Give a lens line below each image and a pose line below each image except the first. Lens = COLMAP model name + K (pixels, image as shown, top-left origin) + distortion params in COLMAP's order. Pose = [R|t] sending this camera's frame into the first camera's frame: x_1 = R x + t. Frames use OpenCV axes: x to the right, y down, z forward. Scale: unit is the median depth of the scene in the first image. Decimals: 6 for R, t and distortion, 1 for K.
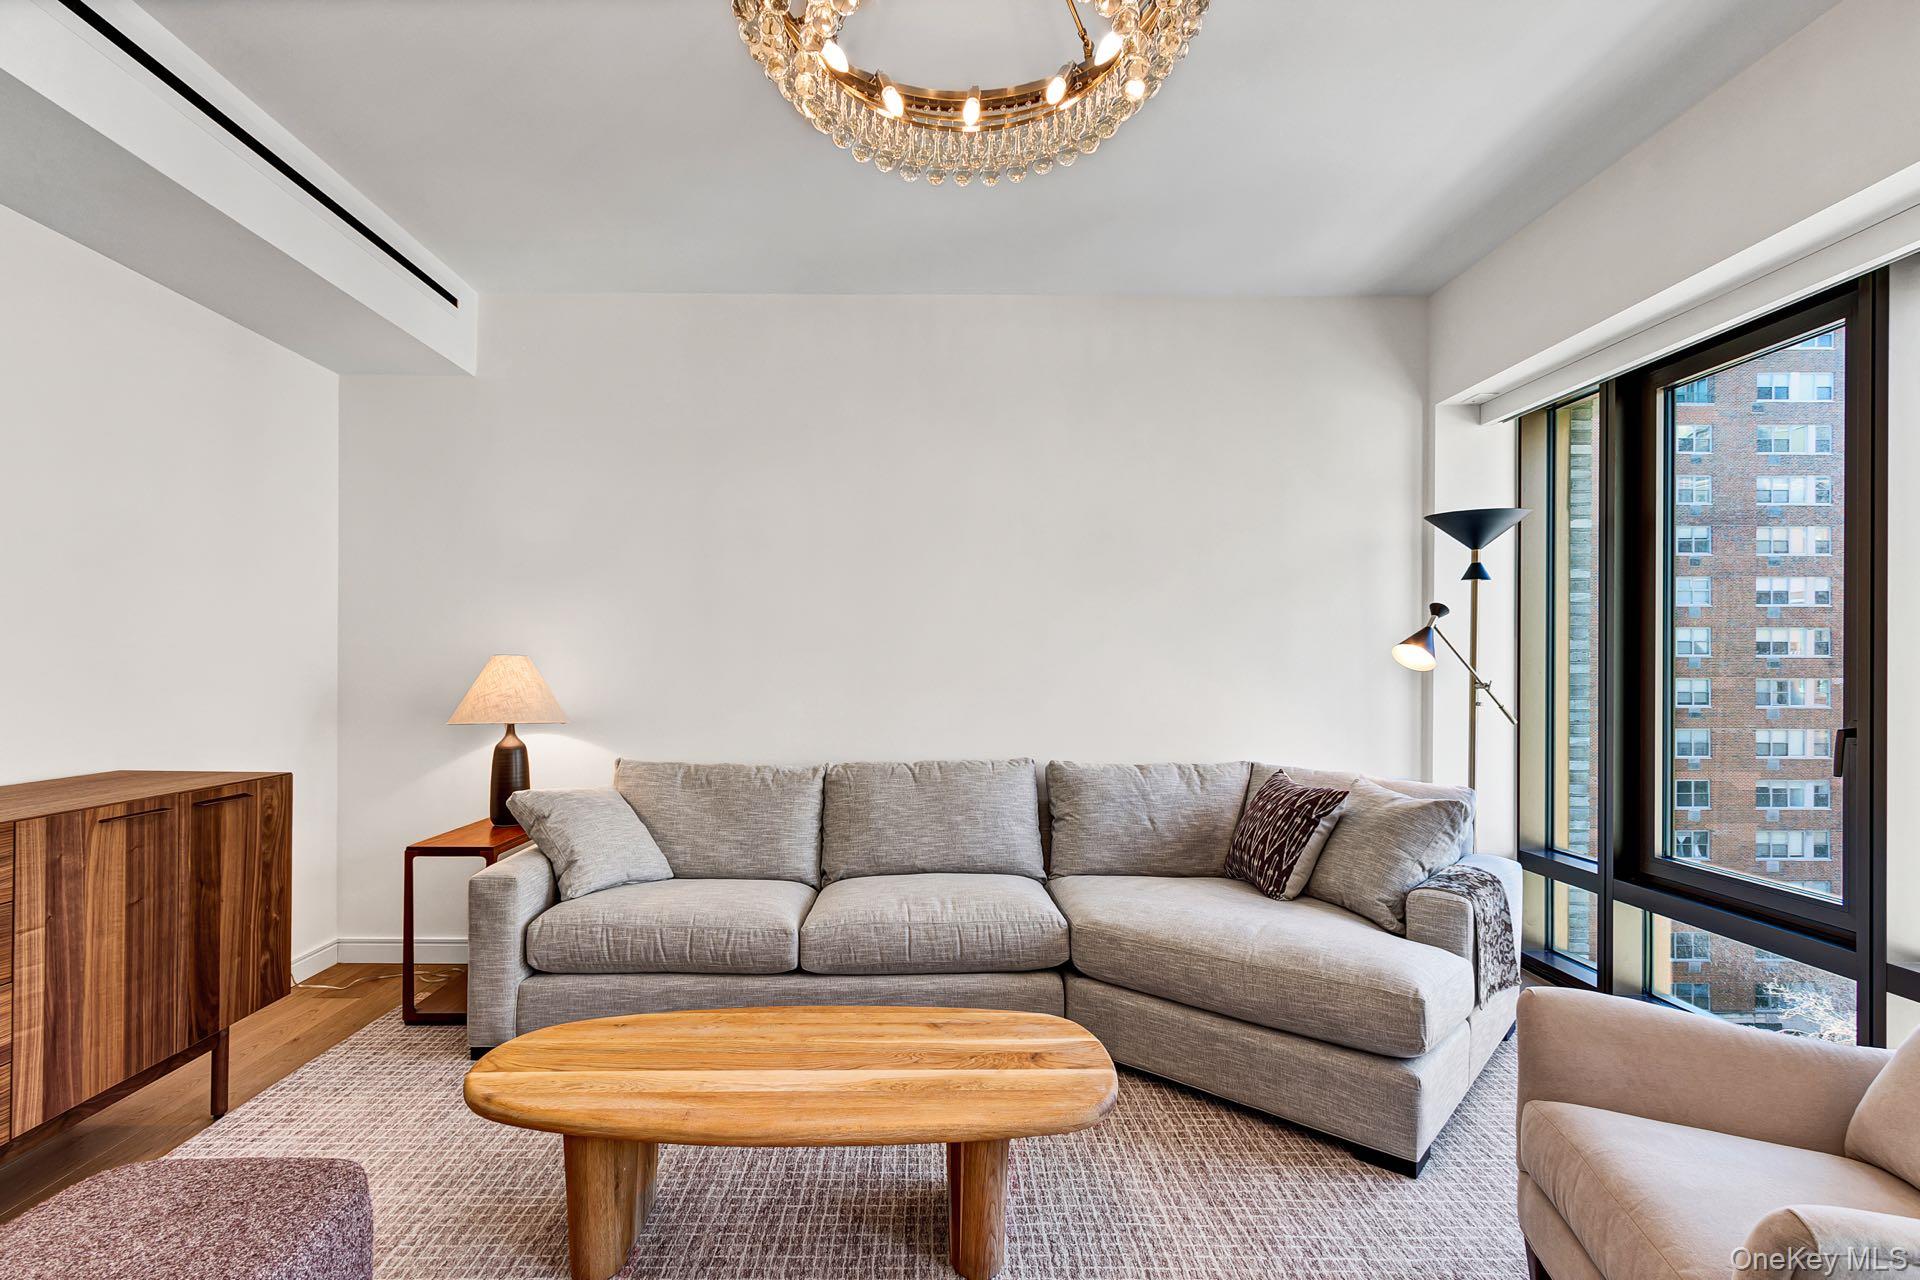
lens RADIAL K [[912.5, 0, 940.4], [0, 912.5, 666.6], [0, 0, 1]] dist [0.002359, -0.000170]
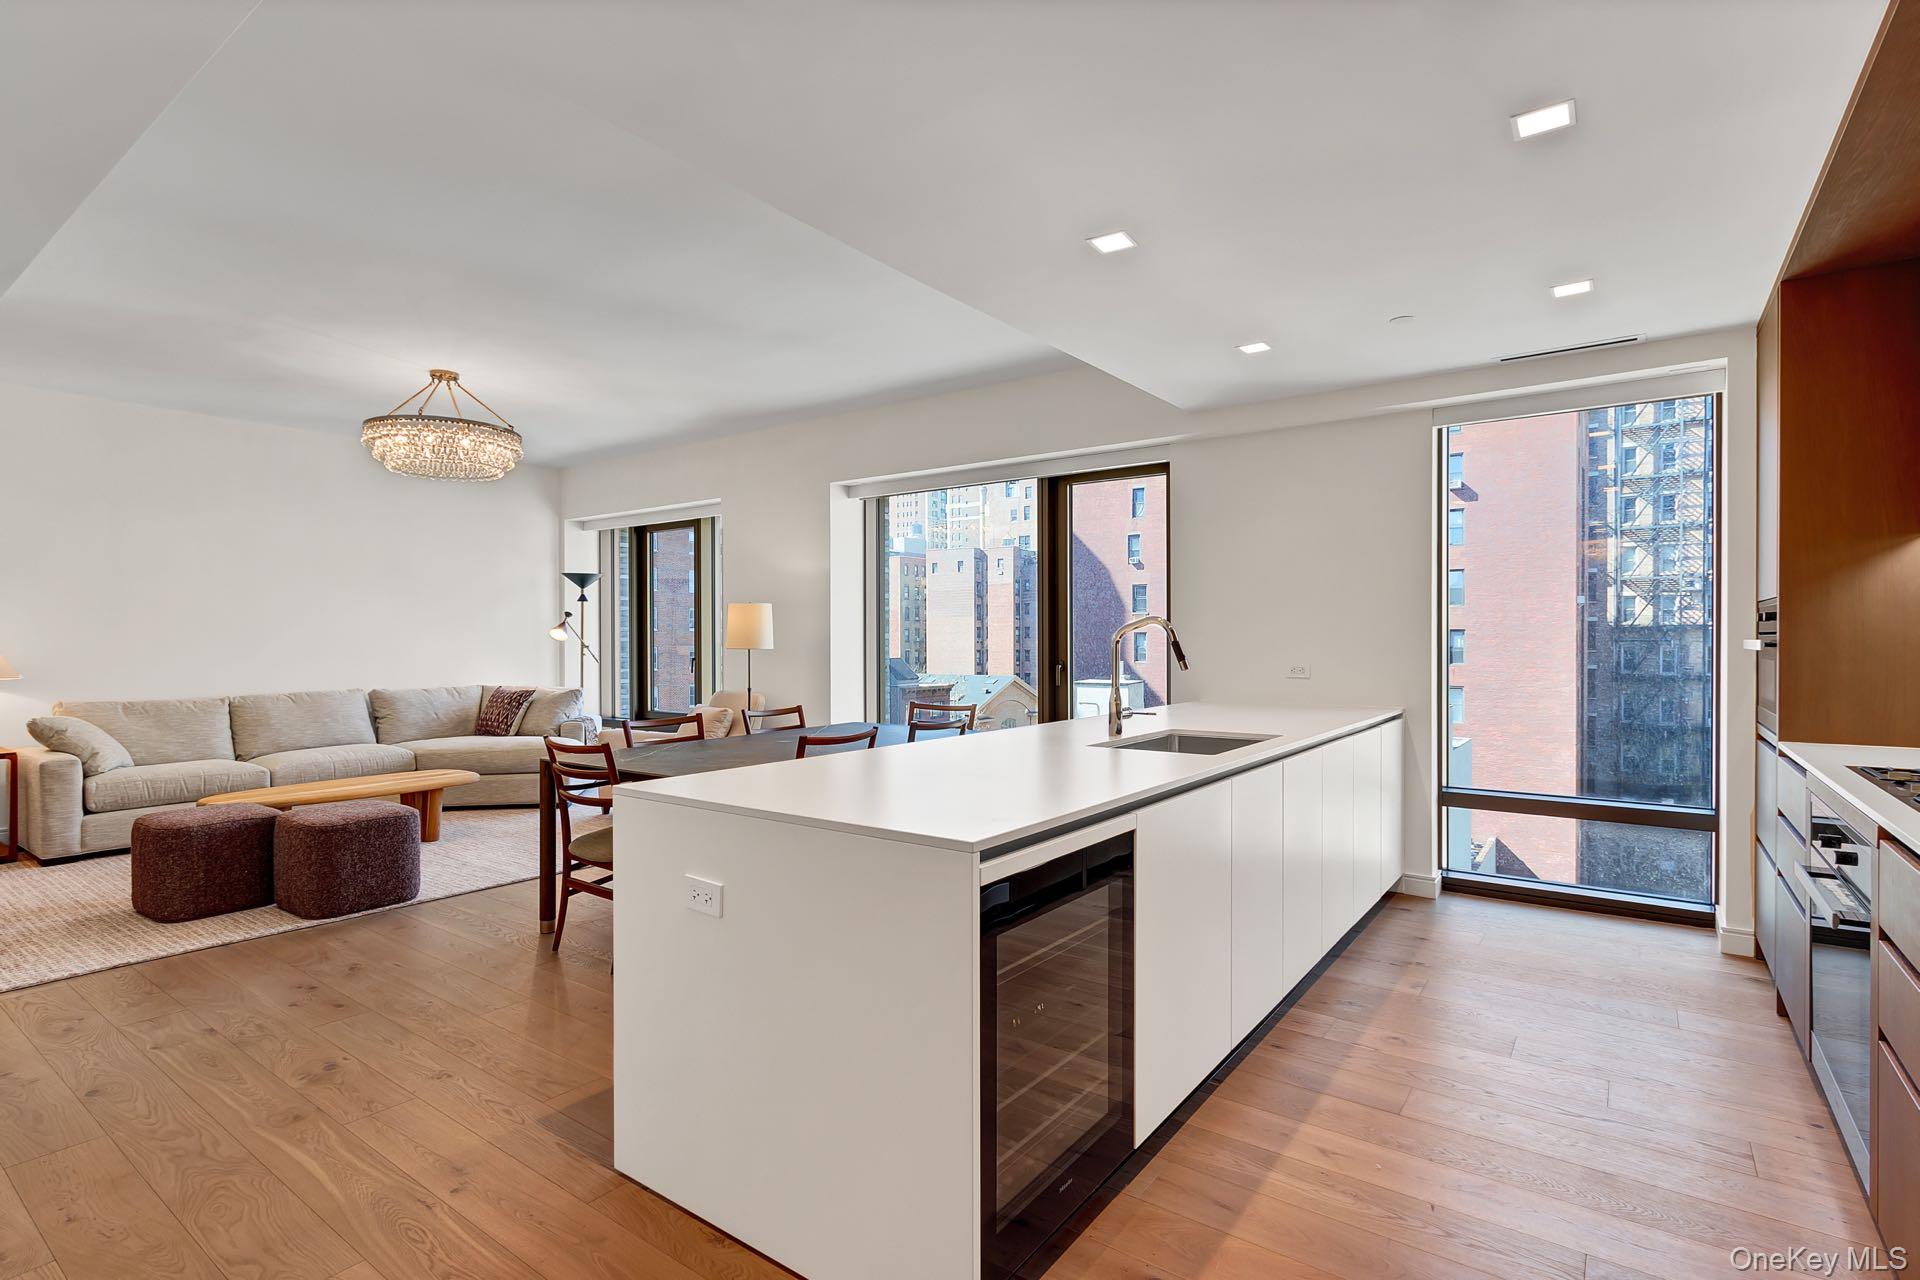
lens RADIAL K [[890.9, 0, 980.2], [0, 890.9, 643.6], [0, 0, 1]] dist [0.002585, -0.000508]
pose [[0.574145, -0.008779, 0.818706, -0.812427], [0.003395, 0.999959, 0.008342, -0.003570], [-0.818746, -0.002010, 0.574152, -1.328979]]
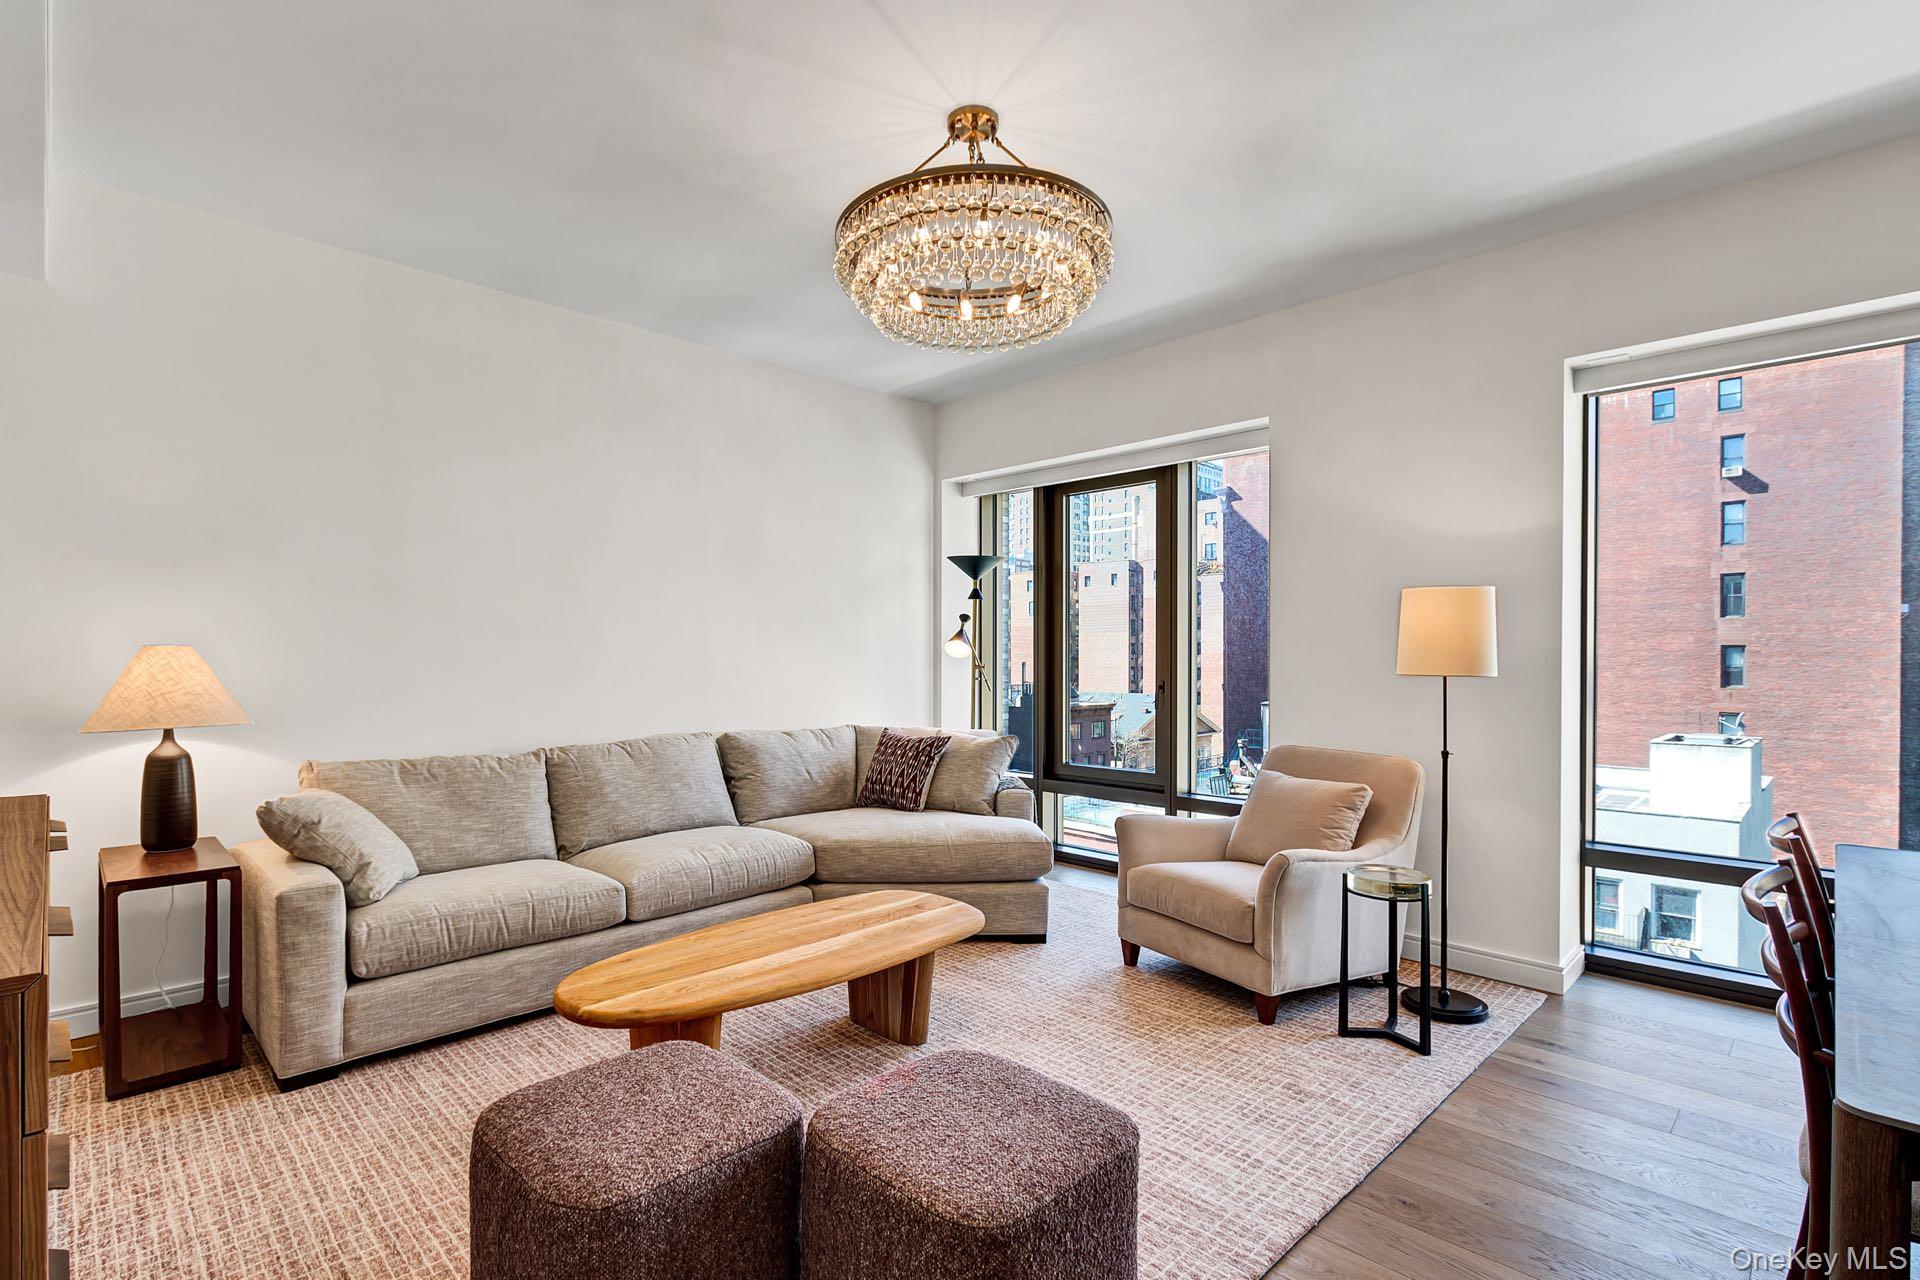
lens RADIAL K [[905.3, 0, 955.3], [0, 905.3, 663.0], [0, 0, 1]] dist [-0.000368, 0.000254]
pose [[0.713126, -0.009306, 0.700974, -0.613325], [0.002064, 0.999935, 0.011175, -0.004429], [-0.701033, -0.006522, 0.713099, -0.096595]]
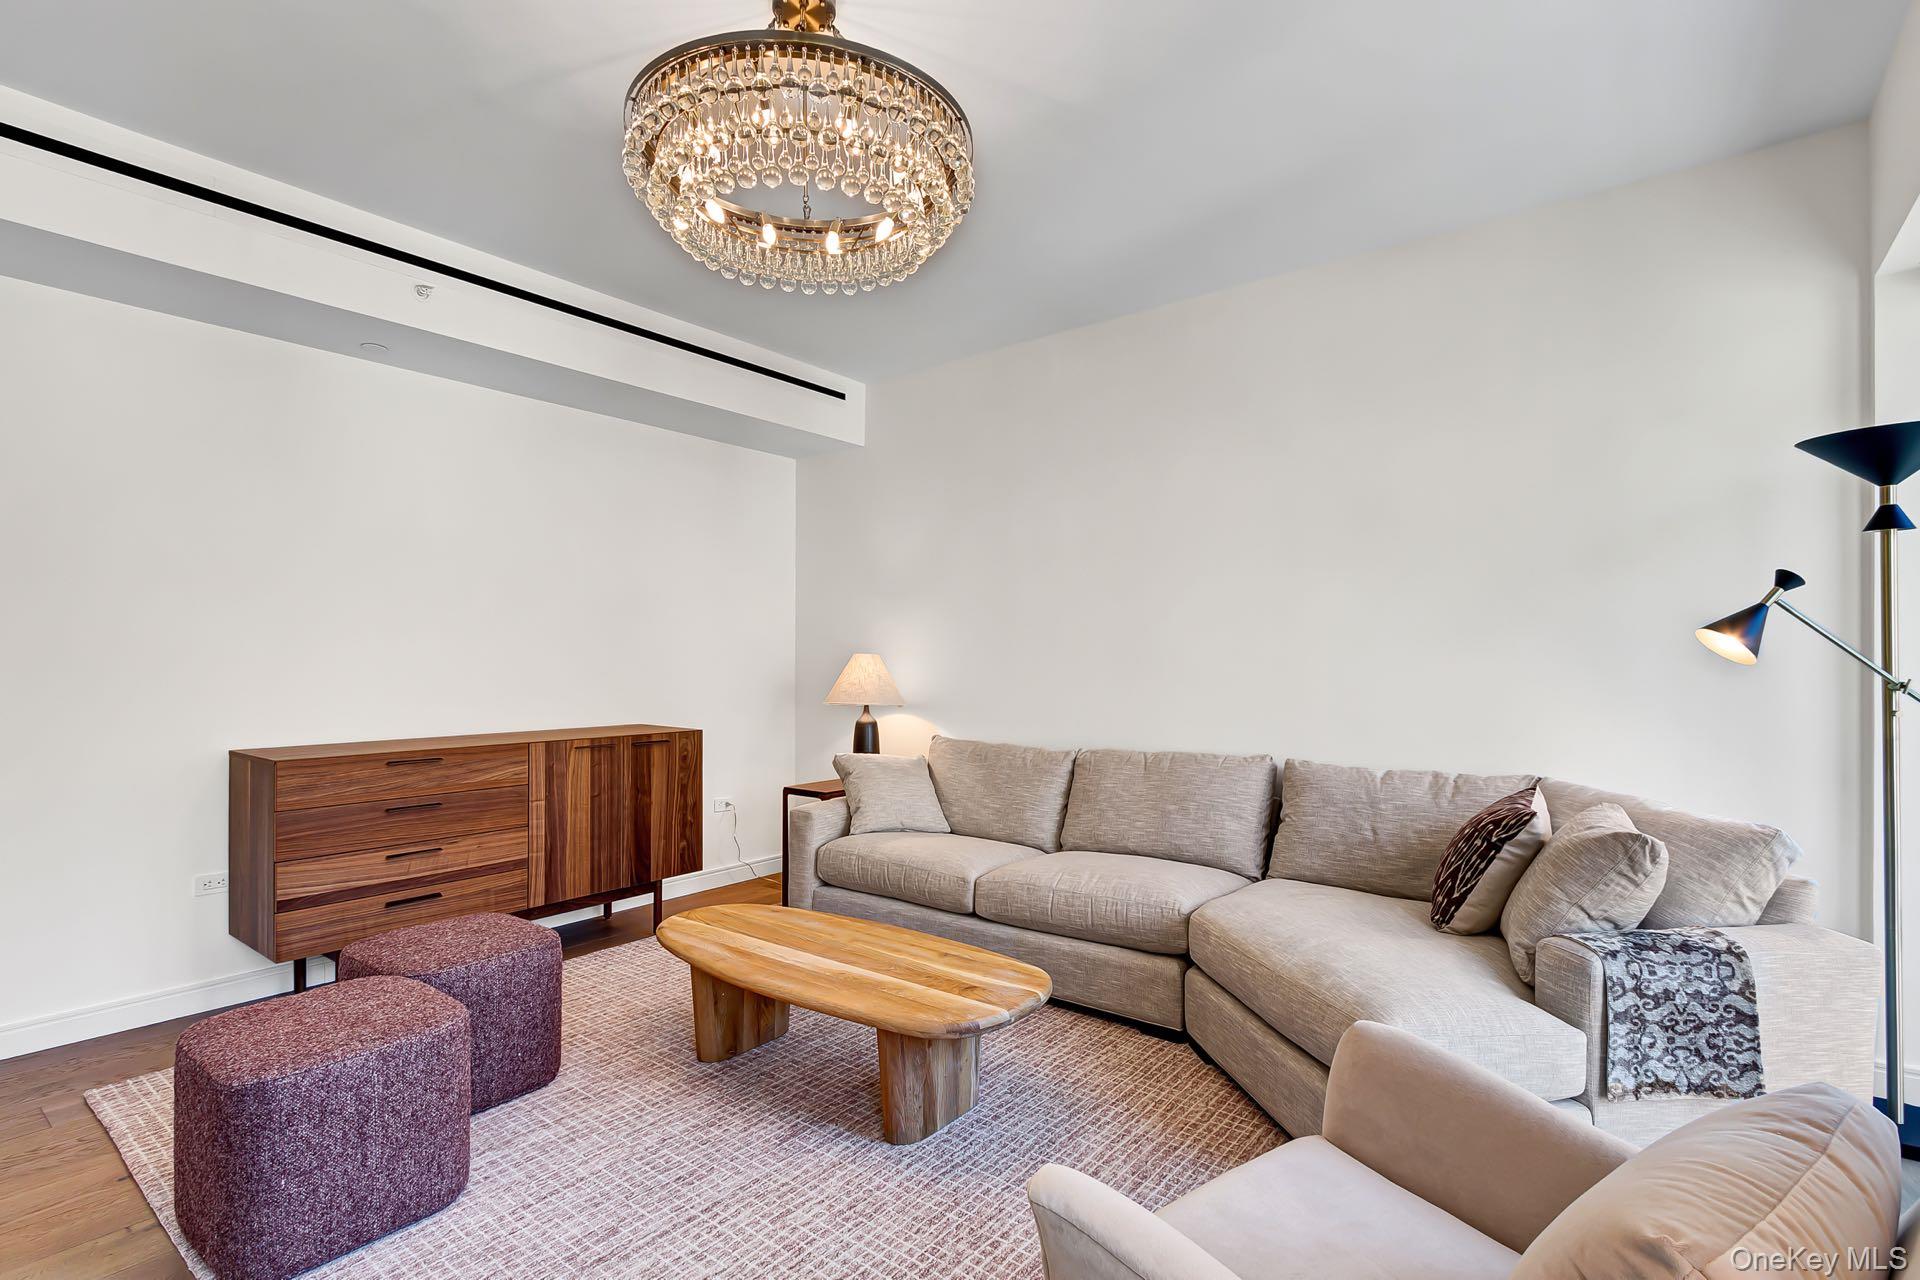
lens RADIAL K [[929.9, 0, 956.2], [0, 929.9, 658.6], [0, 0, 1]] dist [0.000566, 0.000001]
pose [[0.774091, -0.005393, -0.633052, 0.565559], [0.002688, 0.999983, -0.005232, 0.002381], [0.633069, 0.002348, 0.774092, 0.031850]]
